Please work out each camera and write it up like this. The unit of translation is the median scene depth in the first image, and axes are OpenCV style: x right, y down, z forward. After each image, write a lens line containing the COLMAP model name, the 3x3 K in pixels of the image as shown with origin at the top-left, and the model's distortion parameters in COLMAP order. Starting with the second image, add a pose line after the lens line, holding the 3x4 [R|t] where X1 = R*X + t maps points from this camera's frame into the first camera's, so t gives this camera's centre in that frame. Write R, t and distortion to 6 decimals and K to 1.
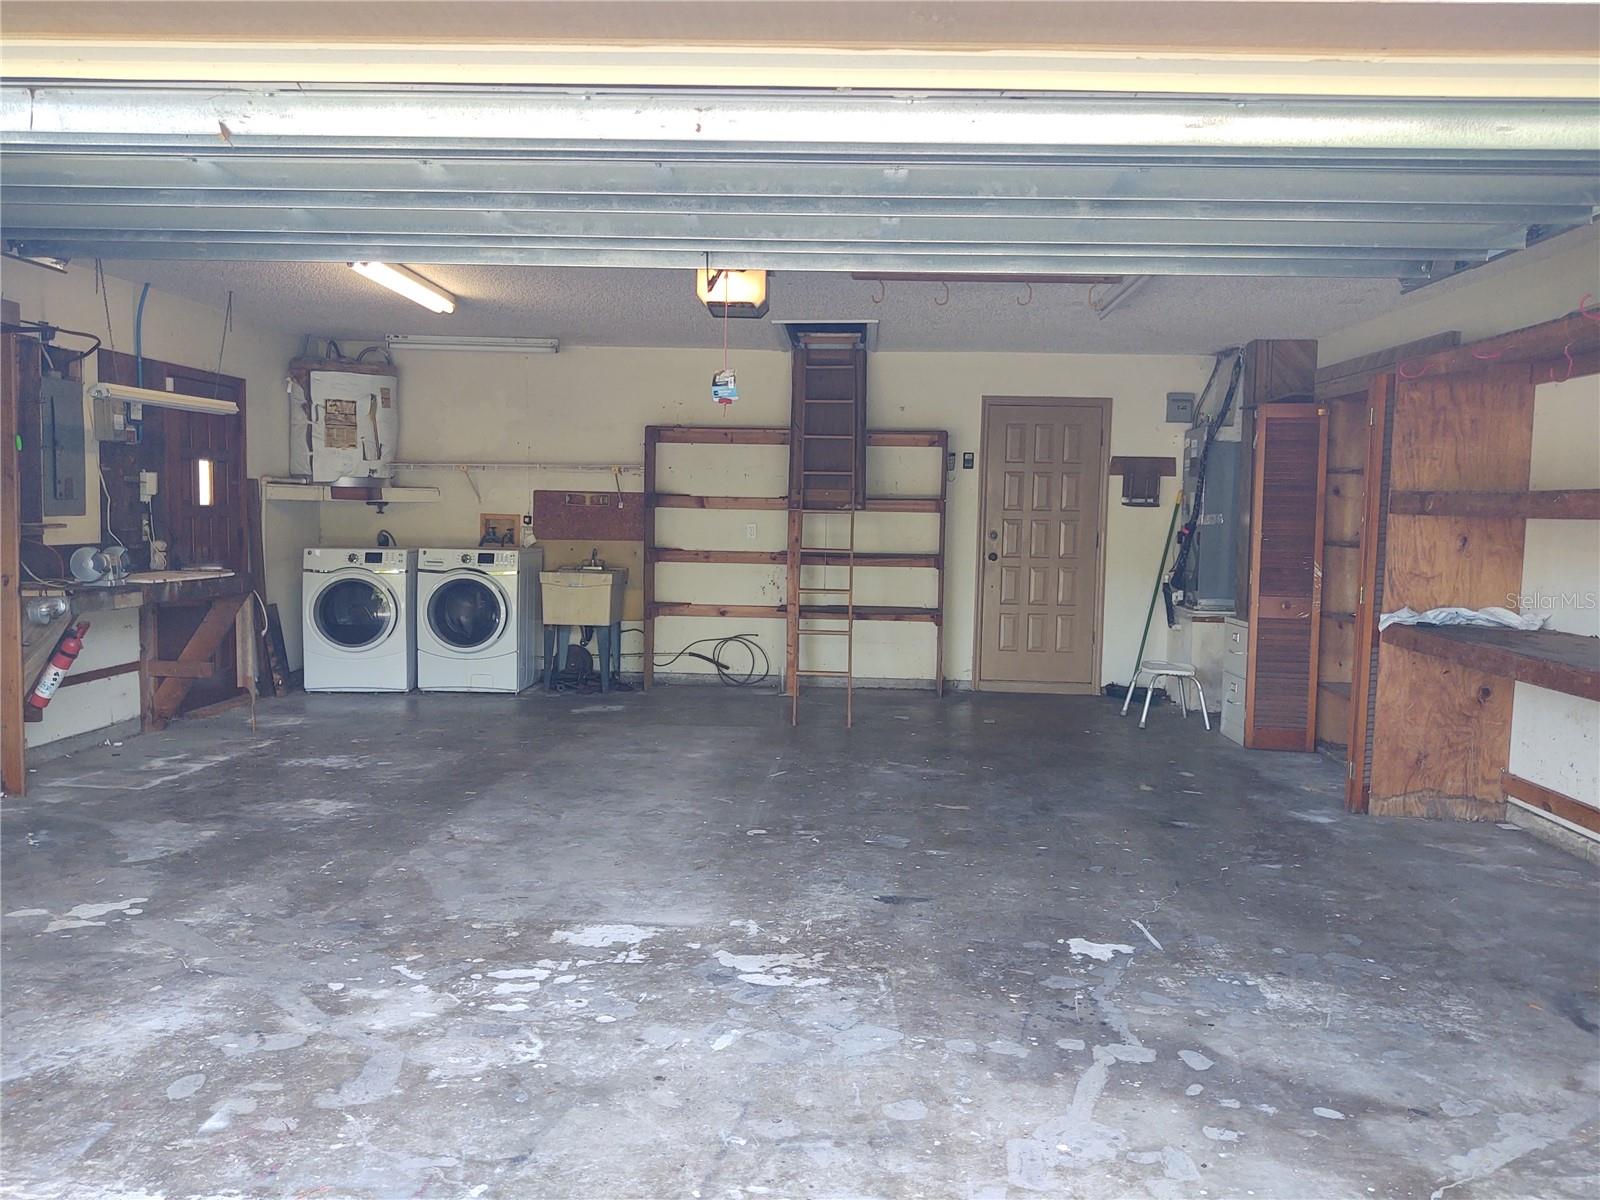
lens RADIAL K [[1229.3, 0, 800.0], [0, 1229.3, 600.0], [0, 0, 1]] dist [0.100647, -0.197108]
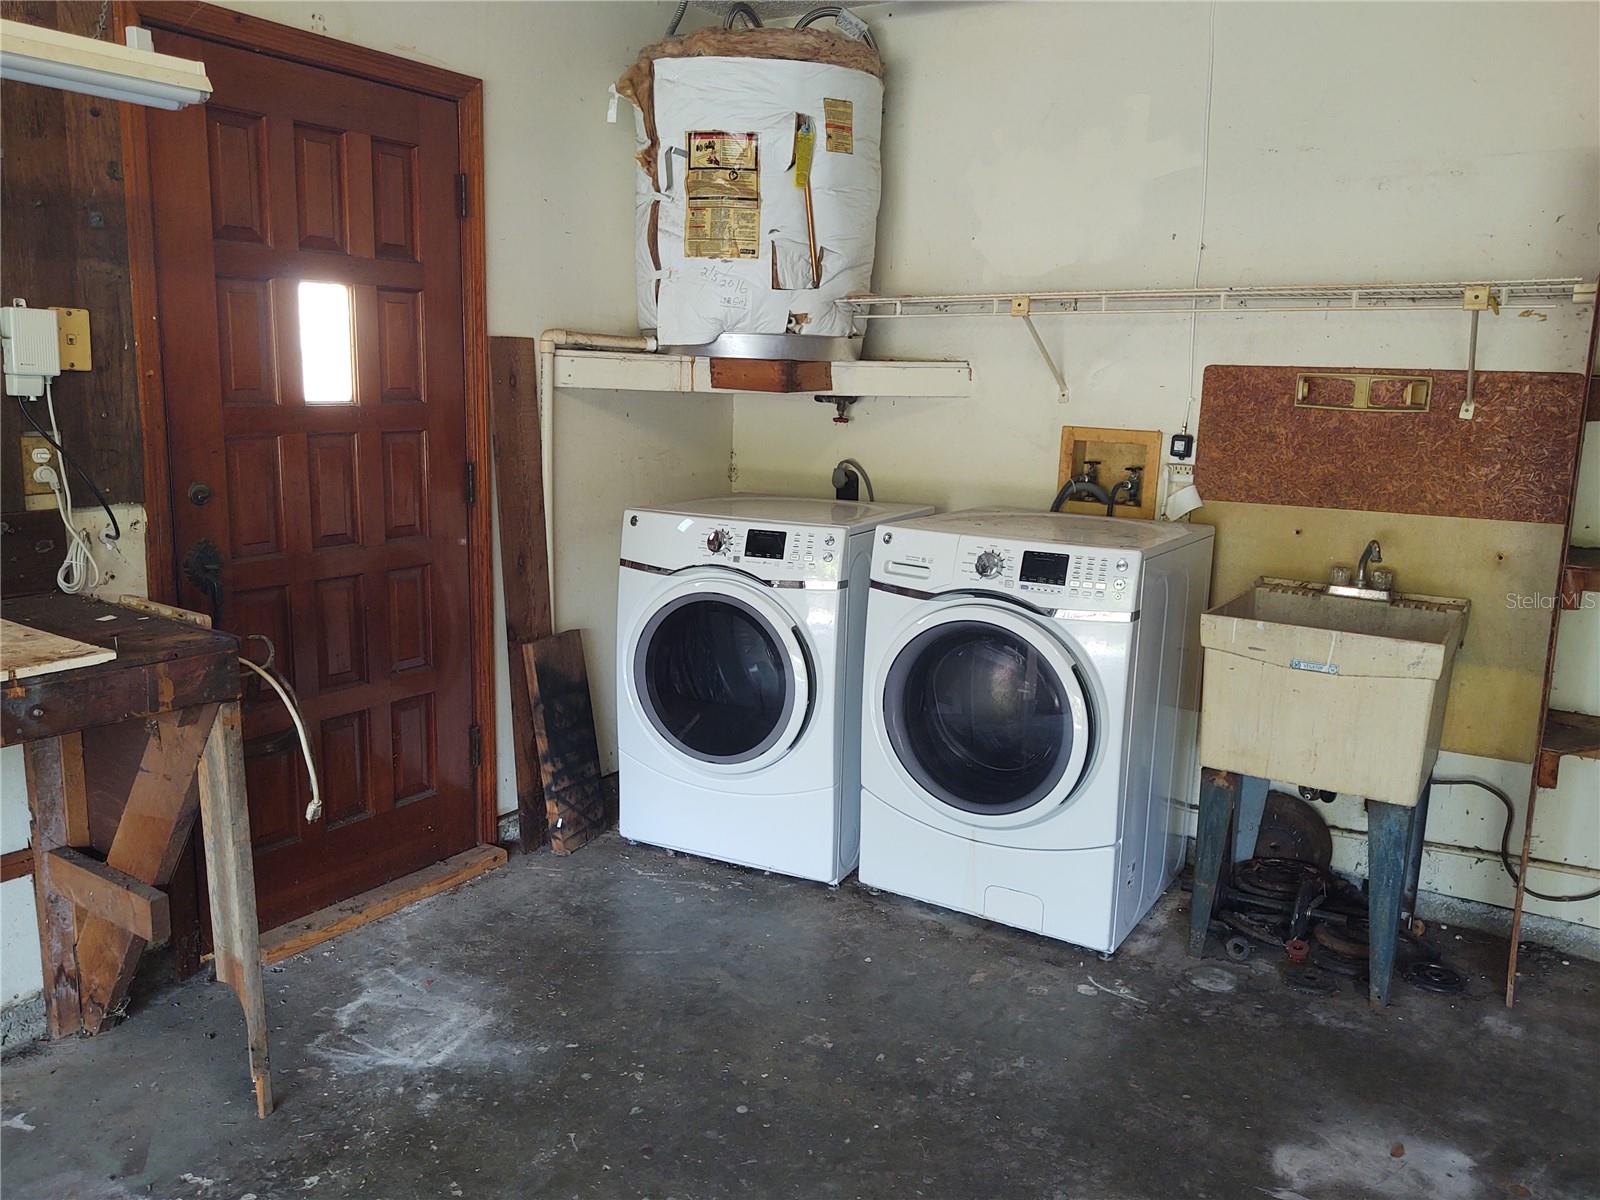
lens RADIAL K [[1229.3, 0, 800.0], [0, 1229.3, 600.0], [0, 0, 1]] dist [0.100647, -0.197108]
pose [[0.865234, 0.095545, -0.492179, -0.140711], [-0.048545, 0.993027, 0.107432, -0.057266], [0.499012, -0.069061, 0.863839, 0.658678]]
